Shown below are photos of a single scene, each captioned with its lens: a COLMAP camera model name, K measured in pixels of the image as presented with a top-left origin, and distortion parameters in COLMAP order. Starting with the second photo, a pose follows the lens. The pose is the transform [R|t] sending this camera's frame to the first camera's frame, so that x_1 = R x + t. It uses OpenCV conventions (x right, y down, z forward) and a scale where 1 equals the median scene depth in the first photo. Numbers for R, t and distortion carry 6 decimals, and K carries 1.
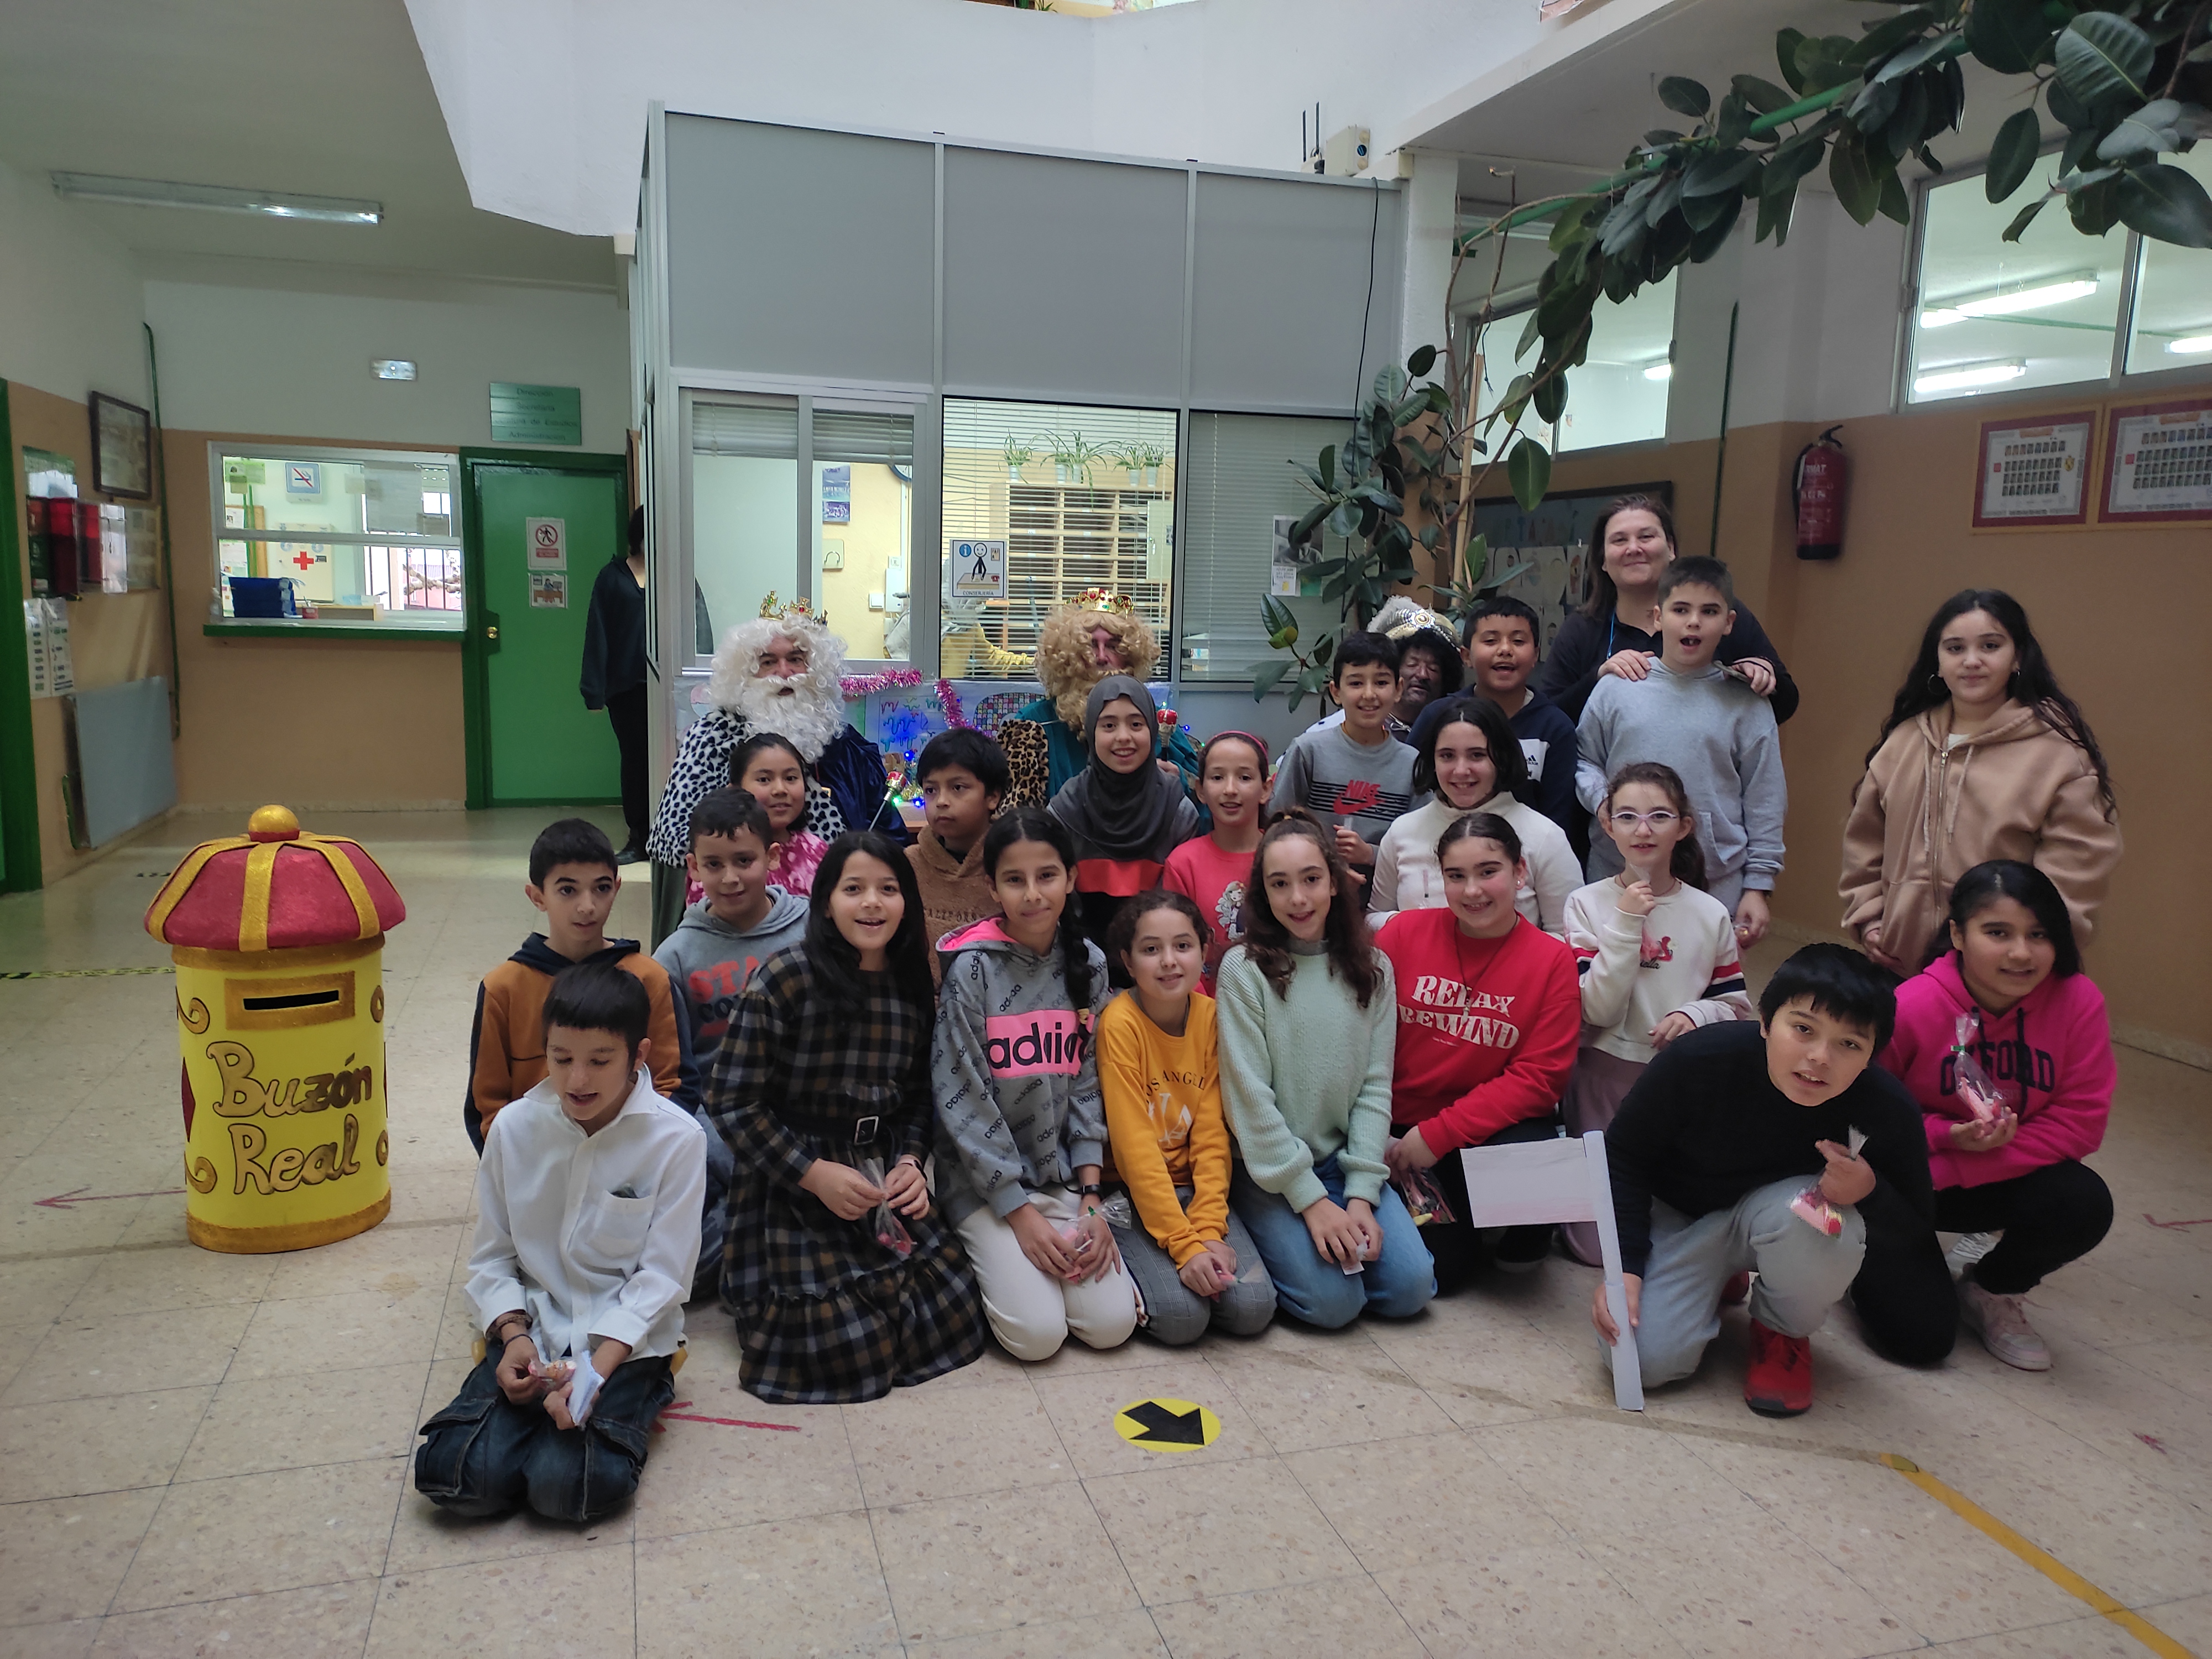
lens RADIAL K [[1641.7, 0, 1103.1], [0, 1641.7, 829.2], [0, 0, 1]] dist [0.061242, -0.051016]
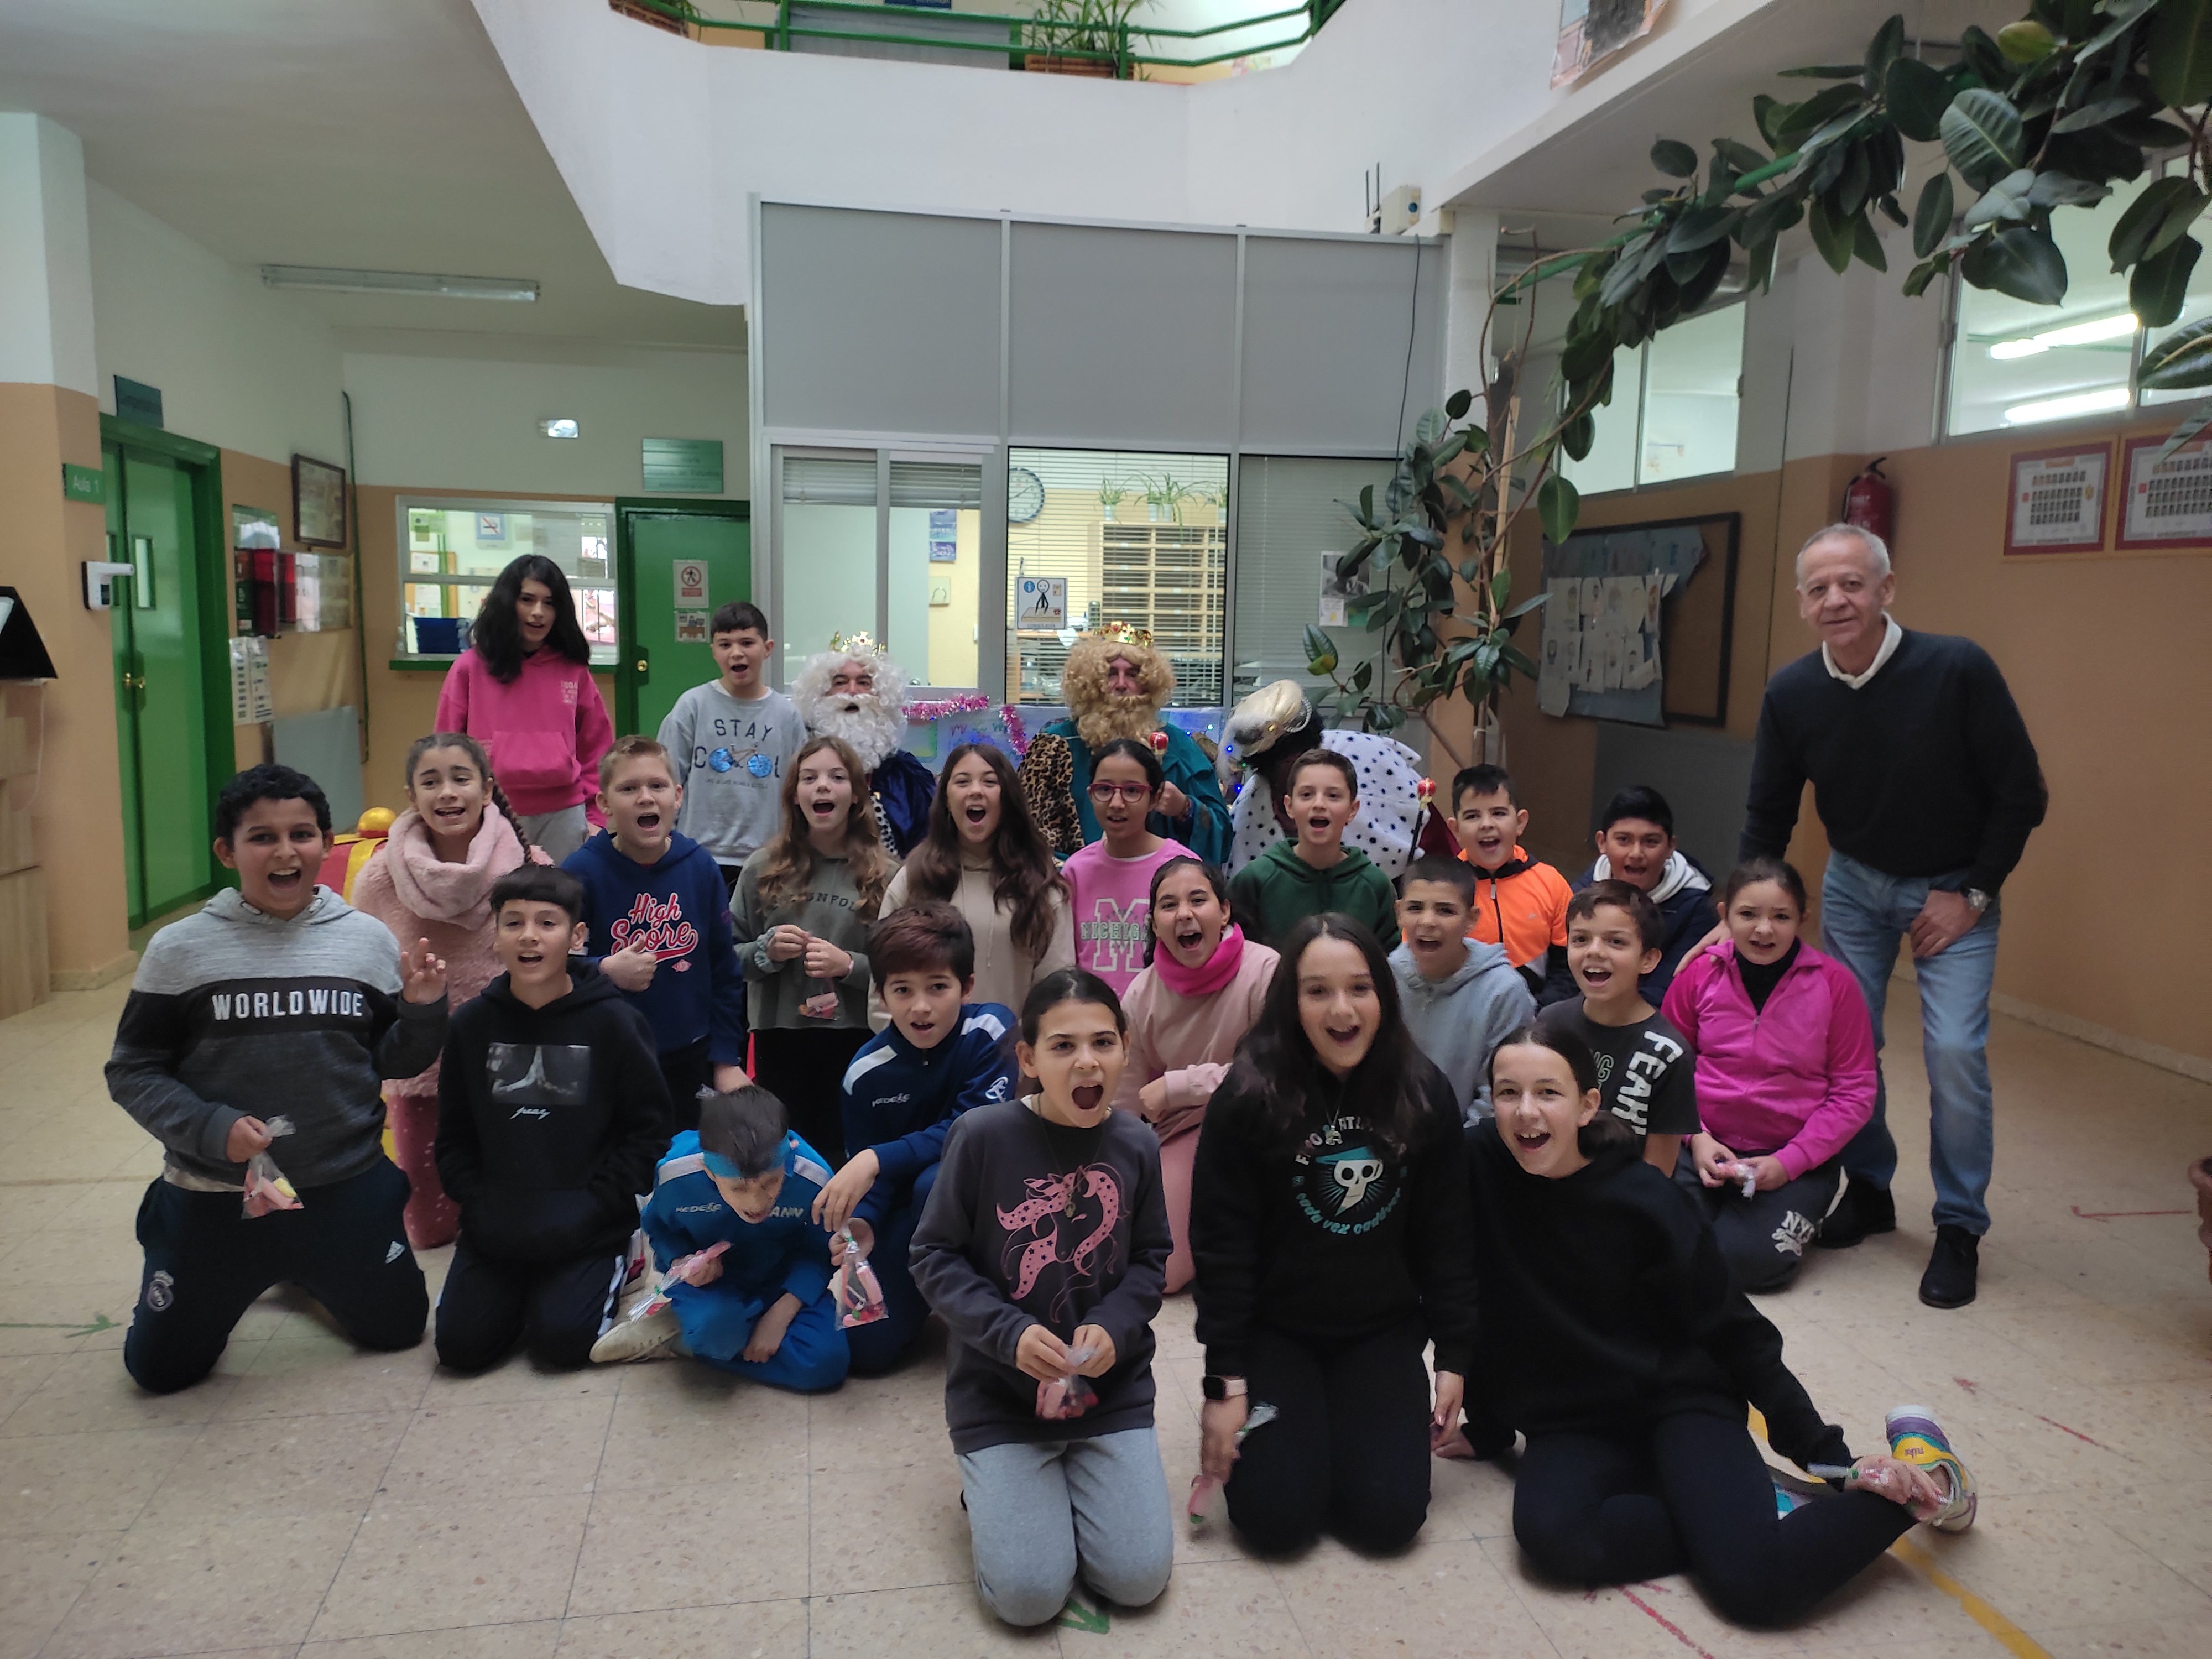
lens RADIAL K [[1652.7, 0, 1106.0], [0, 1652.7, 829.5], [0, 0, 1]] dist [0.060580, -0.056617]
pose [[0.994134, 0.006385, -0.107964, 0.089062], [-0.008548, 0.999772, -0.019584, 0.013002], [0.107814, 0.020392, 0.993962, -0.084859]]
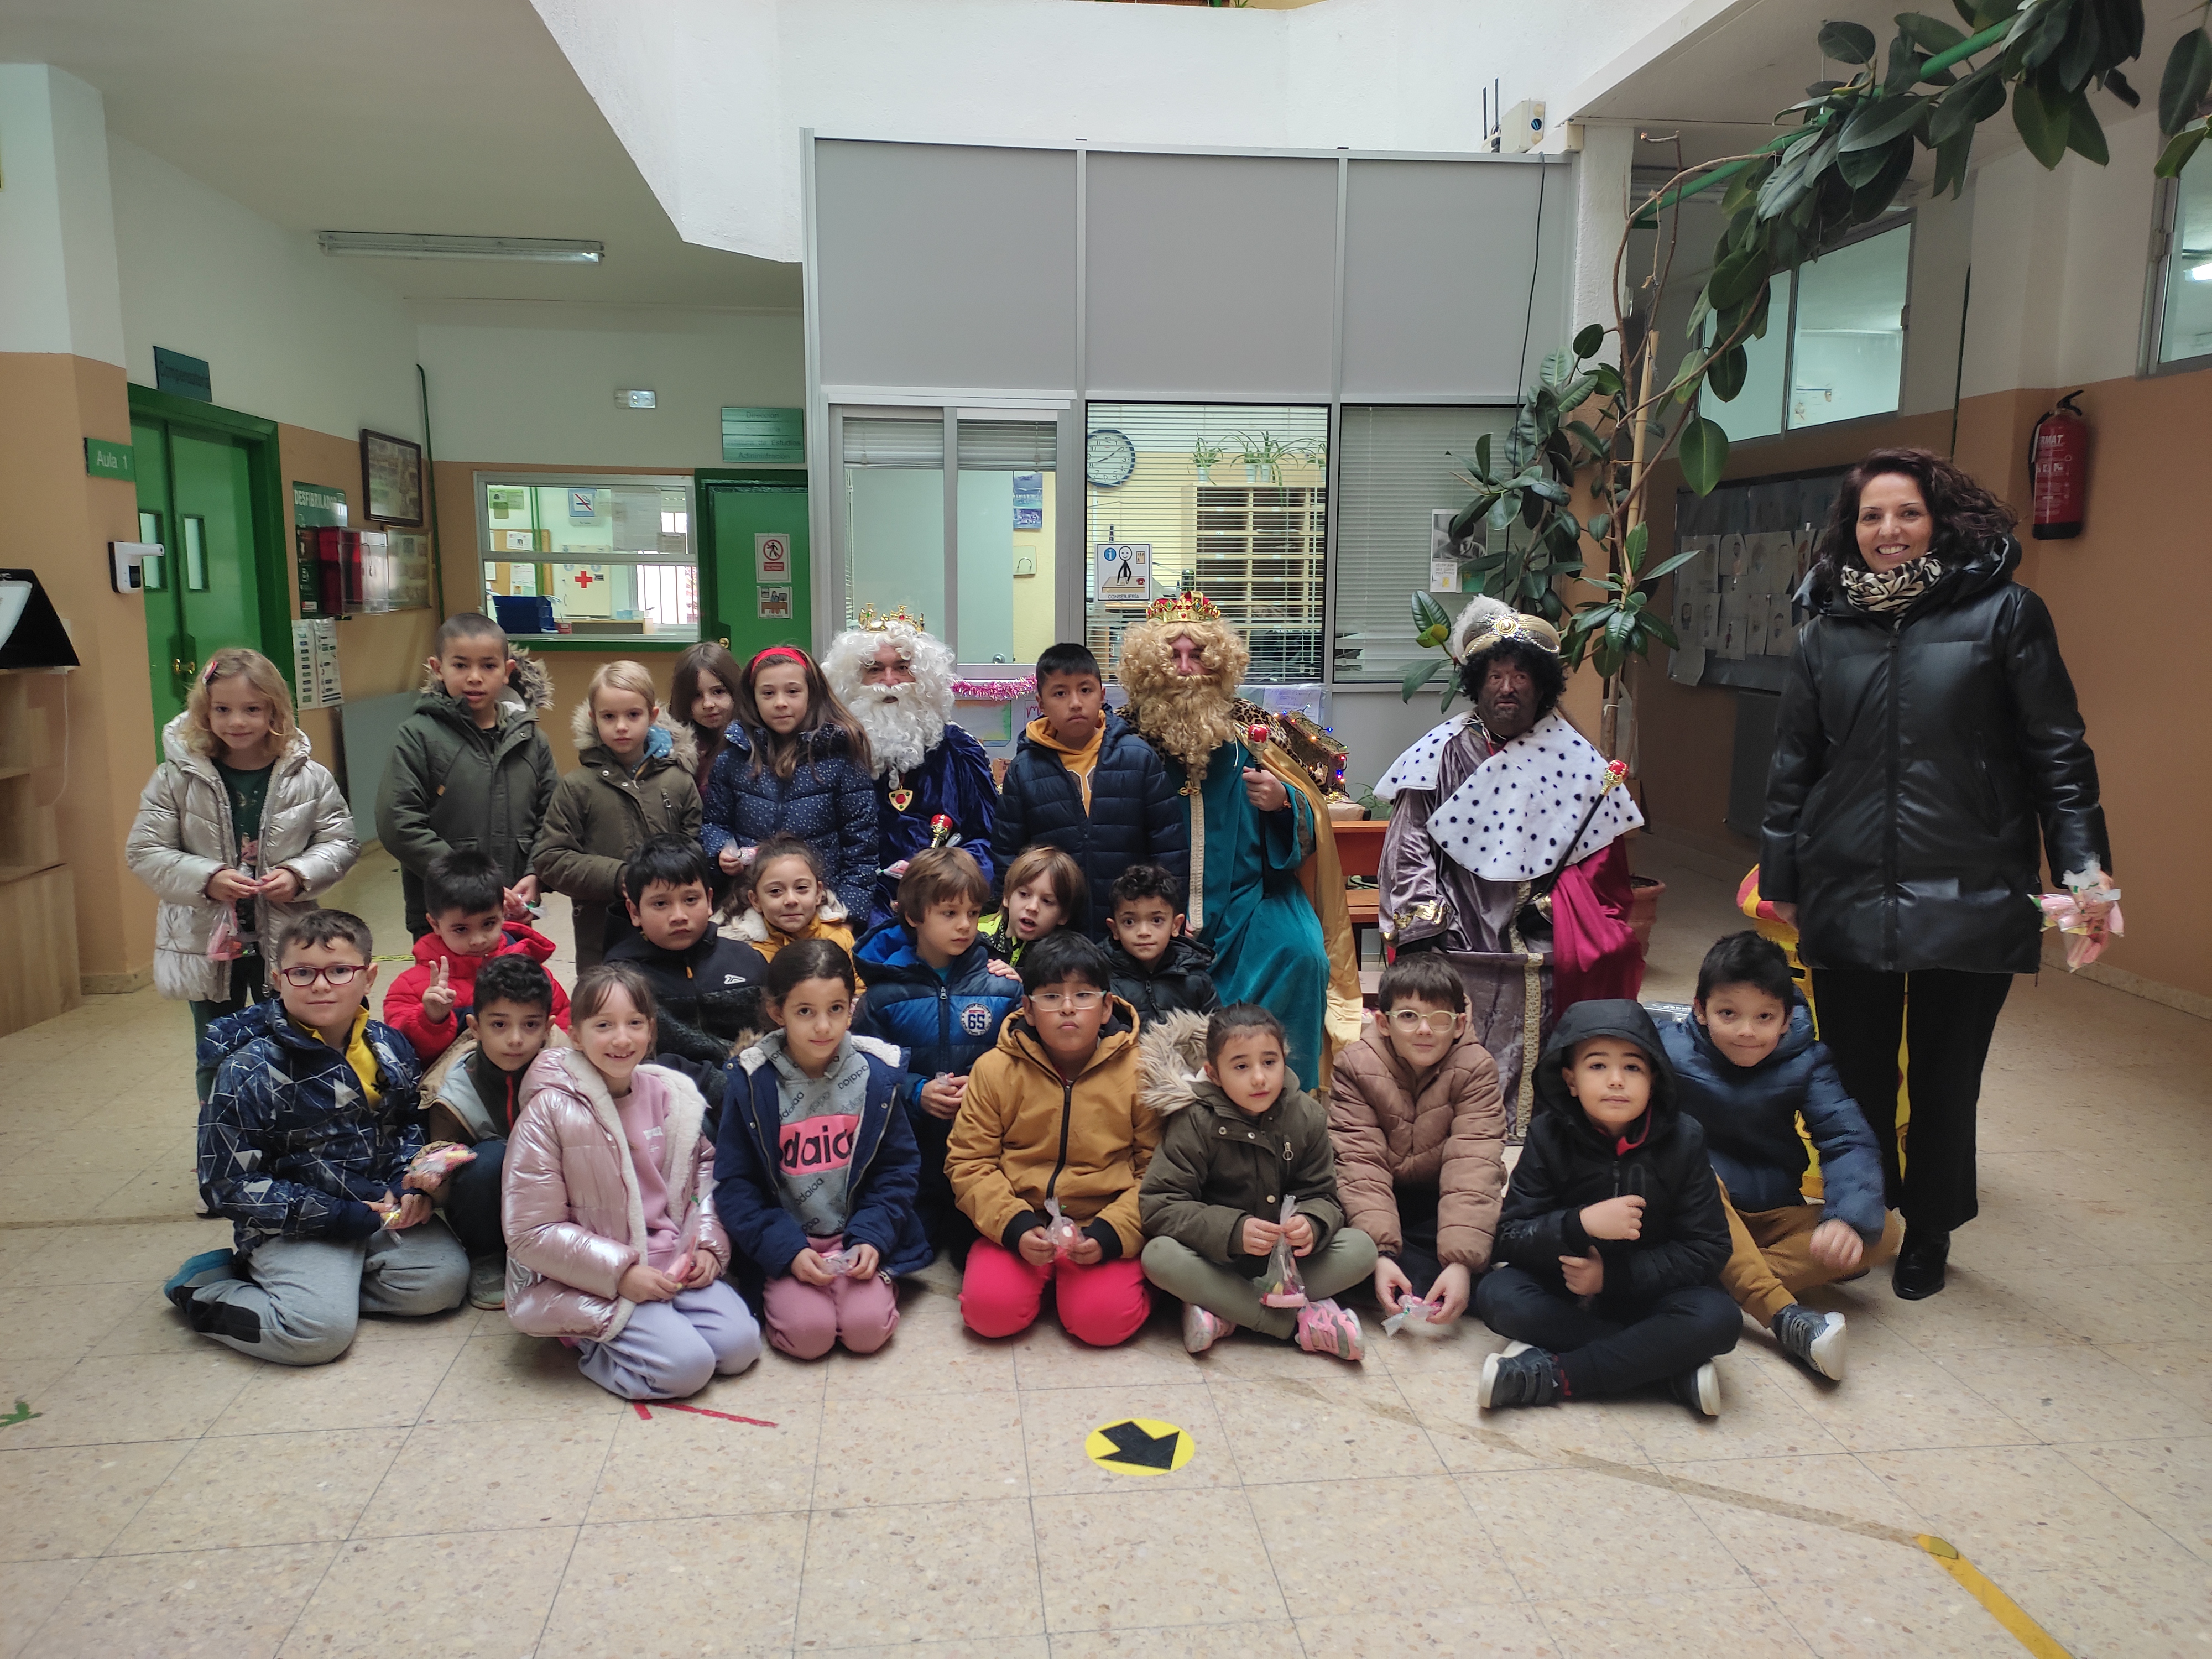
lens RADIAL K [[1636.5, 0, 1105.6], [0, 1636.5, 827.2], [0, 0, 1]] dist [0.068515, -0.056462]
pose [[0.984461, 0.004300, -0.175550, 0.092430], [-0.004570, 0.999989, -0.001132, -0.002199], [0.175543, 0.001917, 0.984470, 0.017647]]
